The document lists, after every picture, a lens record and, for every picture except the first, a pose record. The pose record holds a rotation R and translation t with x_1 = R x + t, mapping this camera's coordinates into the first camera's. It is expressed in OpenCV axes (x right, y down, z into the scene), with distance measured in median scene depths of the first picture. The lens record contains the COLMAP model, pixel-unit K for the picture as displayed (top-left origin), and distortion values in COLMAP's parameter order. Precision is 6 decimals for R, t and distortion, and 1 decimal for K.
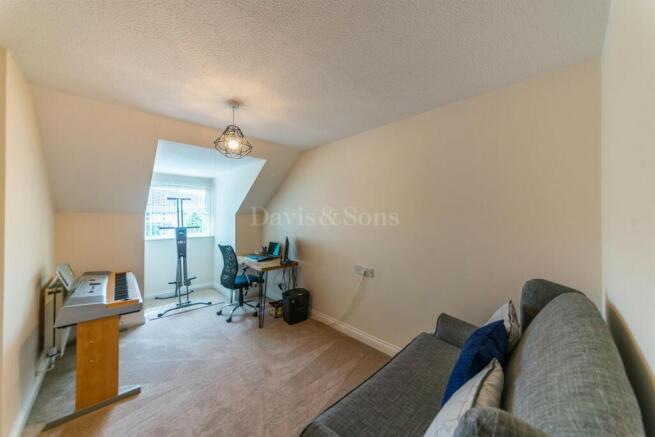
lens RADIAL K [[231.2, 0, 327.9], [0, 231.2, 218.8], [0, 0, 1]] dist [-0.001966, 0.000290]
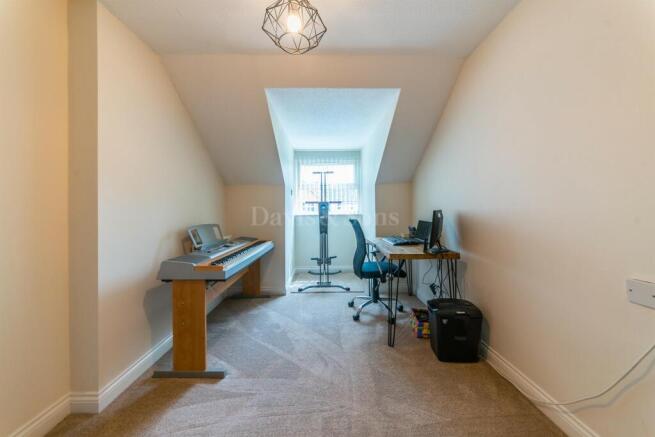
lens RADIAL K [[231.2, 0, 324.2], [0, 231.2, 209.0], [0, 0, 1]] dist [-0.001966, 0.000290]
pose [[0.727044, -0.006256, -0.686563, 0.020436], [0.006067, 0.999978, -0.002687, 0.078988], [0.686565, -0.002211, 0.727065, 0.362790]]
